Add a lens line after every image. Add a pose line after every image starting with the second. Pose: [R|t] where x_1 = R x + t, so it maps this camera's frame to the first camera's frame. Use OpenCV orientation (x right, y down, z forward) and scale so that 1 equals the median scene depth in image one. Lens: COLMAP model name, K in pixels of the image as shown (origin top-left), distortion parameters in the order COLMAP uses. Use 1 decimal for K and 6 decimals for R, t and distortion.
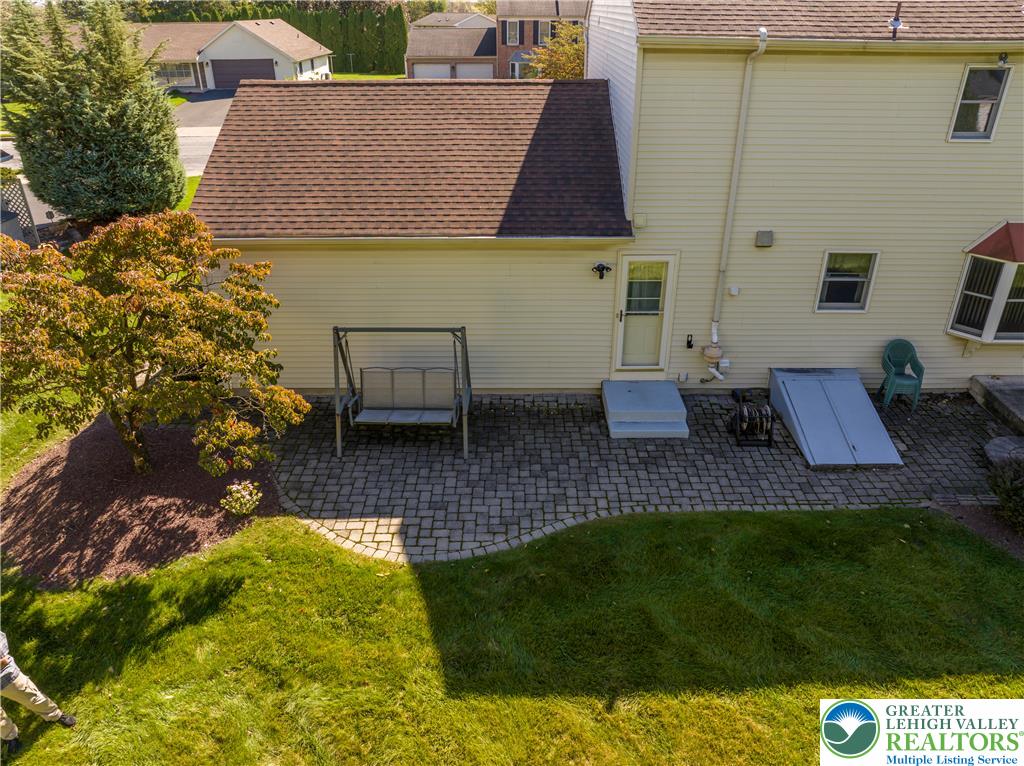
lens RADIAL K [[720.2, 0, 518.4], [0, 720.2, 380.1], [0, 0, 1]] dist [-0.040046, 0.005298]
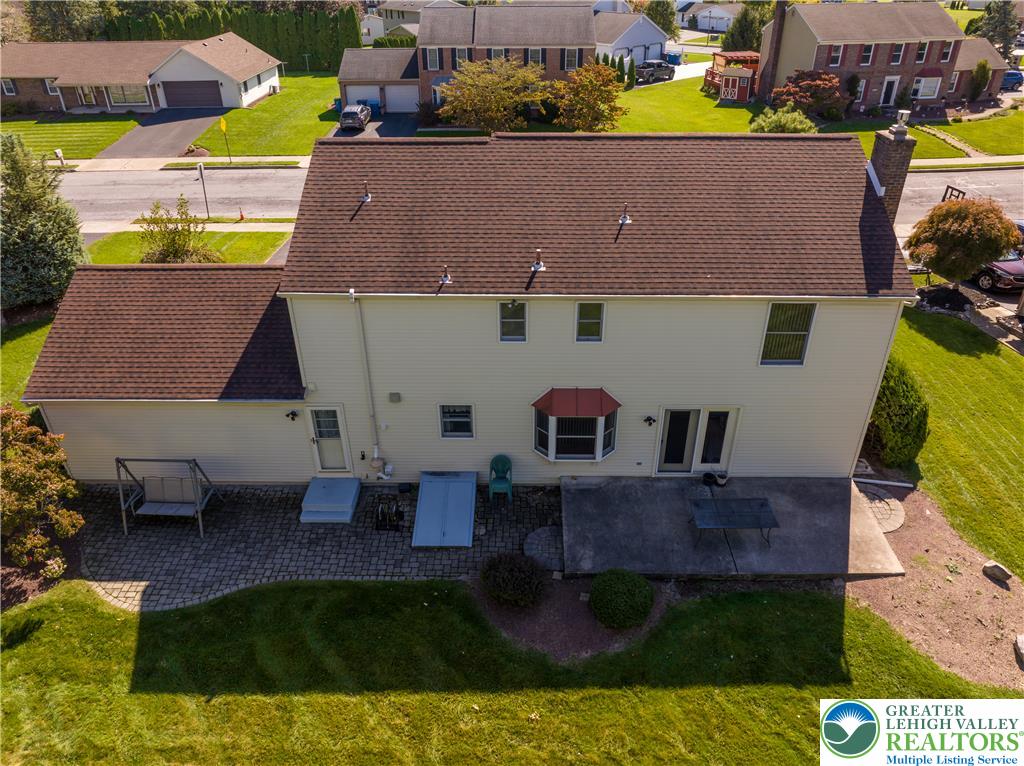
lens RADIAL K [[720.2, 0, 518.4], [0, 720.2, 380.1], [0, 0, 1]] dist [-0.040046, 0.005298]
pose [[0.999917, 0.002887, -0.012568, 0.661376], [-0.002011, 0.997599, 0.069229, -0.359271], [0.012738, -0.069198, 0.997522, -0.564302]]
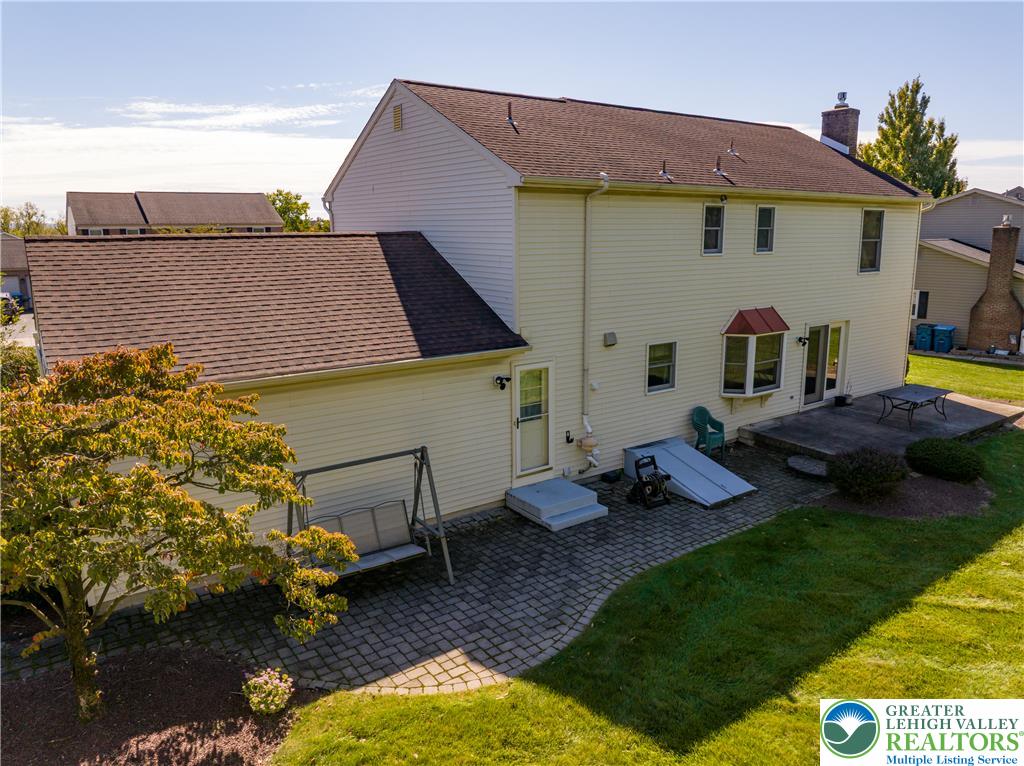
lens RADIAL K [[720.2, 0, 518.4], [0, 720.2, 380.1], [0, 0, 1]] dist [-0.040046, 0.005298]
pose [[0.815567, -0.123124, 0.565412, -0.506037], [0.273553, 0.943062, -0.189219, 0.059810], [-0.509921, 0.308991, 0.802811, 0.126918]]
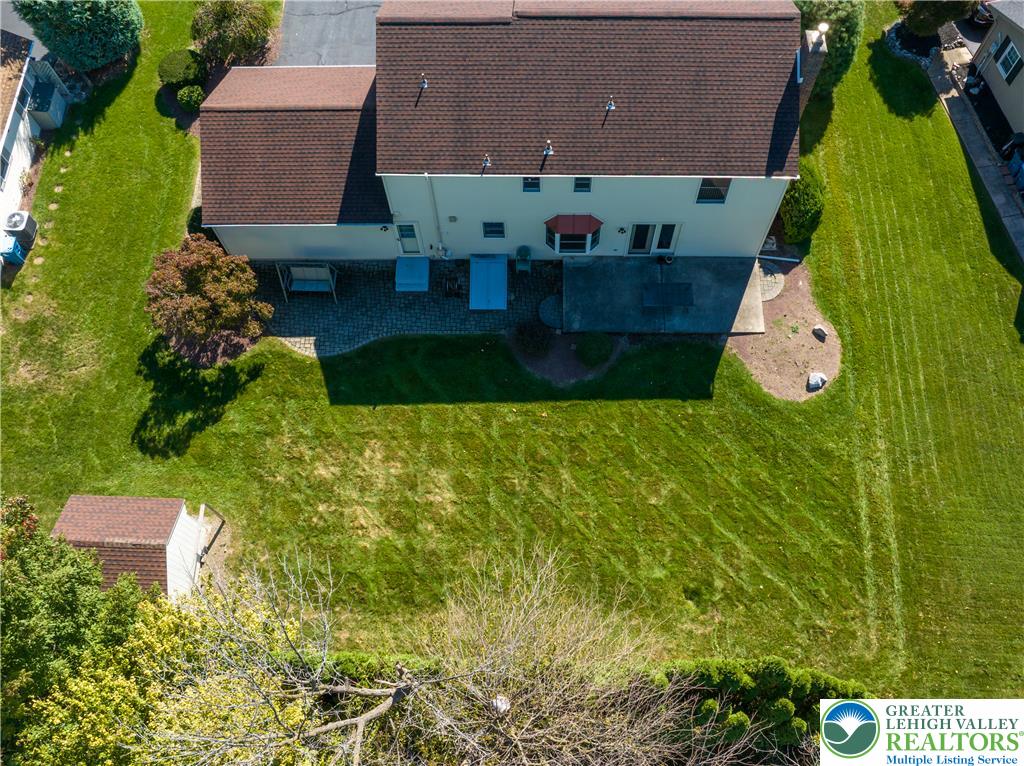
lens RADIAL K [[863.5, 0, 531.1], [0, 863.5, 421.6], [0, 0, 1]] dist [-0.024205, -0.007333]
pose [[0.999955, 0.003198, -0.008904, 0.655614], [0.003341, 0.761146, 0.648572, -1.582150], [0.008851, -0.648573, 0.761101, -1.621332]]
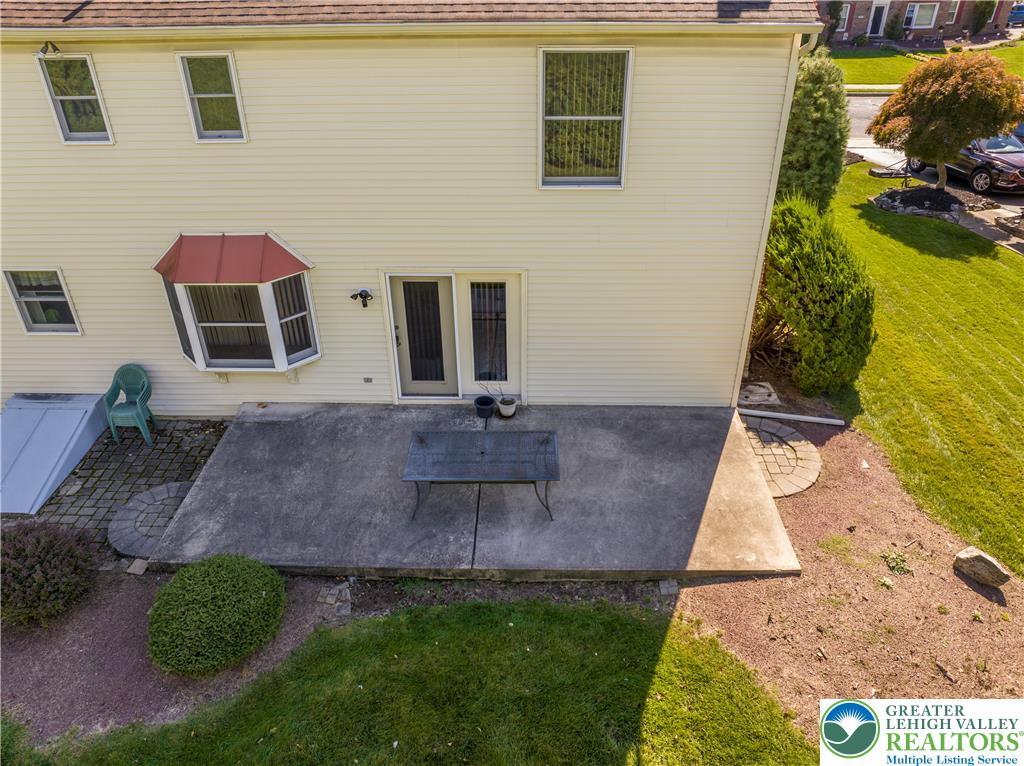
lens RADIAL K [[720.2, 0, 518.4], [0, 720.2, 380.1], [0, 0, 1]] dist [-0.040046, 0.005298]
pose [[0.999752, 0.005470, -0.021591, 1.161499], [-0.003902, 0.997397, 0.072003, -0.115138], [0.021928, -0.071901, 0.997171, 0.138075]]
